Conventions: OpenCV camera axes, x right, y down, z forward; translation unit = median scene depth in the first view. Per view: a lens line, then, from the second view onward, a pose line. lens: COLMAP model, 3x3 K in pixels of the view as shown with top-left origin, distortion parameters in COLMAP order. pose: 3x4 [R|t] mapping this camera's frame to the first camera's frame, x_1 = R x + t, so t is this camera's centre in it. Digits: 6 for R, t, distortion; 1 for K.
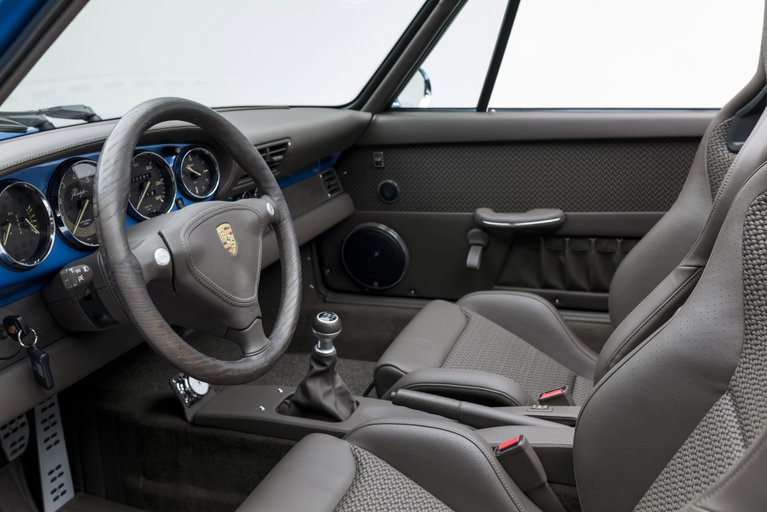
lens RADIAL K [[739.0, 0, 382.8], [0, 739.0, 254.9], [0, 0, 1]] dist [0.057551, 0.000000]
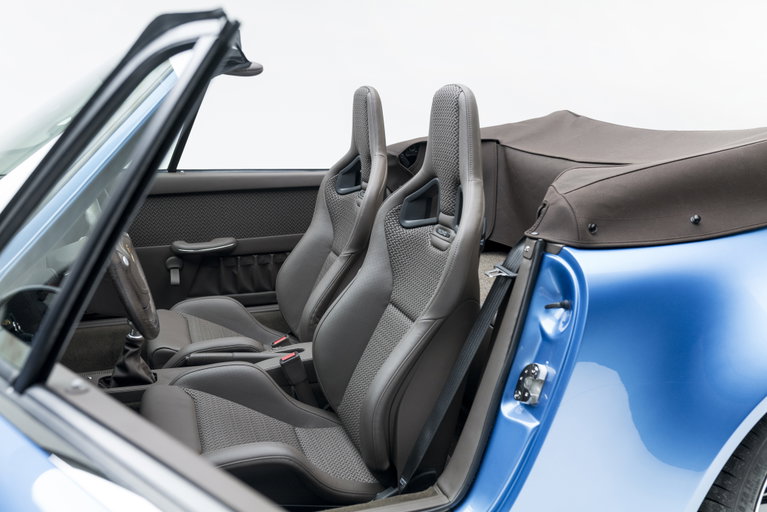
lens RADIAL K [[739.0, 0, 381.6], [0, 739.0, 253.2], [0, 0, 1]] dist [0.057551, 0.000000]
pose [[0.790320, -0.078752, 0.607613, -0.418766], [0.127093, 0.991206, -0.036841, 0.060478], [-0.599368, 0.106339, 0.793379, -0.332333]]
